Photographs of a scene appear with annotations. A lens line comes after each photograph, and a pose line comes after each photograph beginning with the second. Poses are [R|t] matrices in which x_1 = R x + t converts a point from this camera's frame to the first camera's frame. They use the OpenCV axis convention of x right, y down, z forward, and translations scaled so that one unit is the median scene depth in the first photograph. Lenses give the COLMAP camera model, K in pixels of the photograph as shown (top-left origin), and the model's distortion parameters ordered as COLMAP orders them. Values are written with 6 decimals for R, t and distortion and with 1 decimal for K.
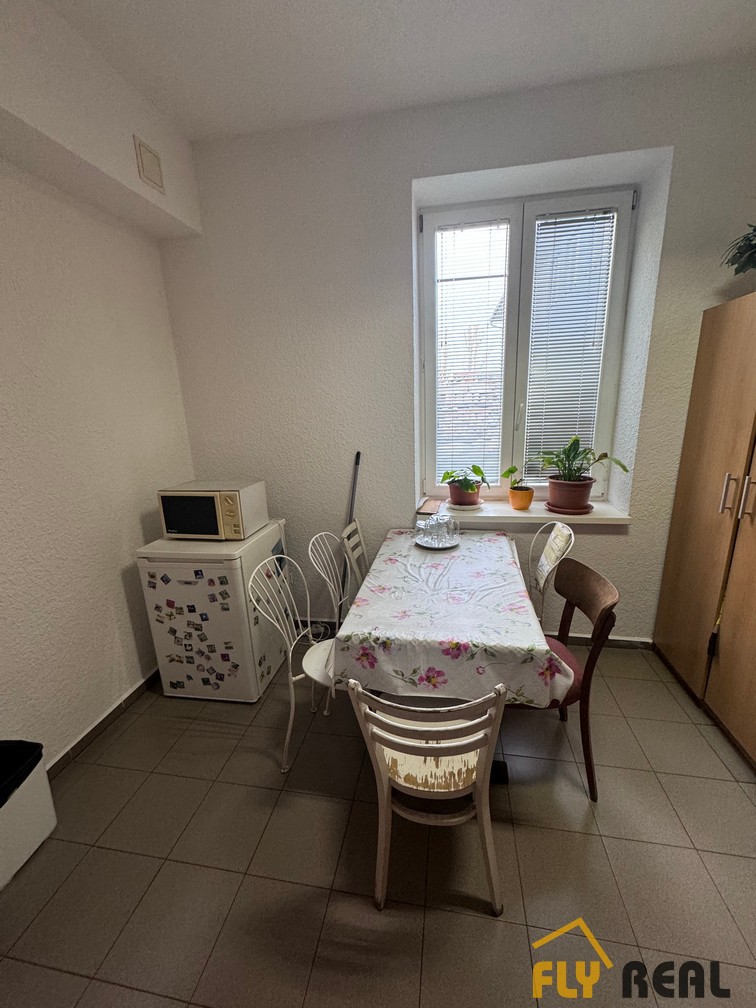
lens RADIAL K [[405.2, 0, 378.3], [0, 405.2, 502.5], [0, 0, 1]] dist [-0.001408, -0.000085]
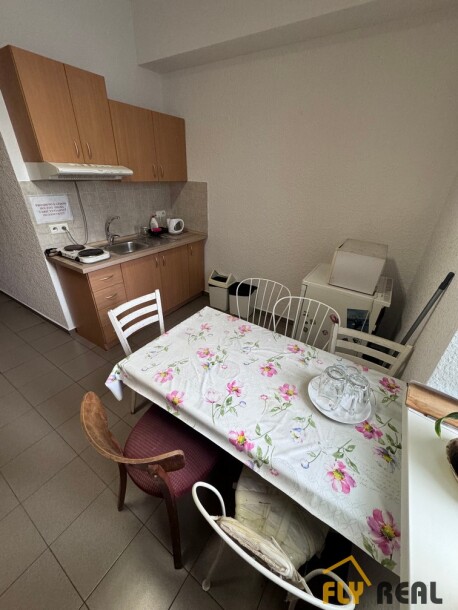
lens RADIAL K [[243.5, 0, 229.1], [0, 243.5, 304.1], [0, 0, 1]] dist [0.003191, 0.000080]
pose [[-0.395442, 0.458828, -0.795678, 0.572955], [-0.248985, 0.780302, 0.573704, -0.283260], [0.884100, 0.424978, -0.194323, 0.942741]]
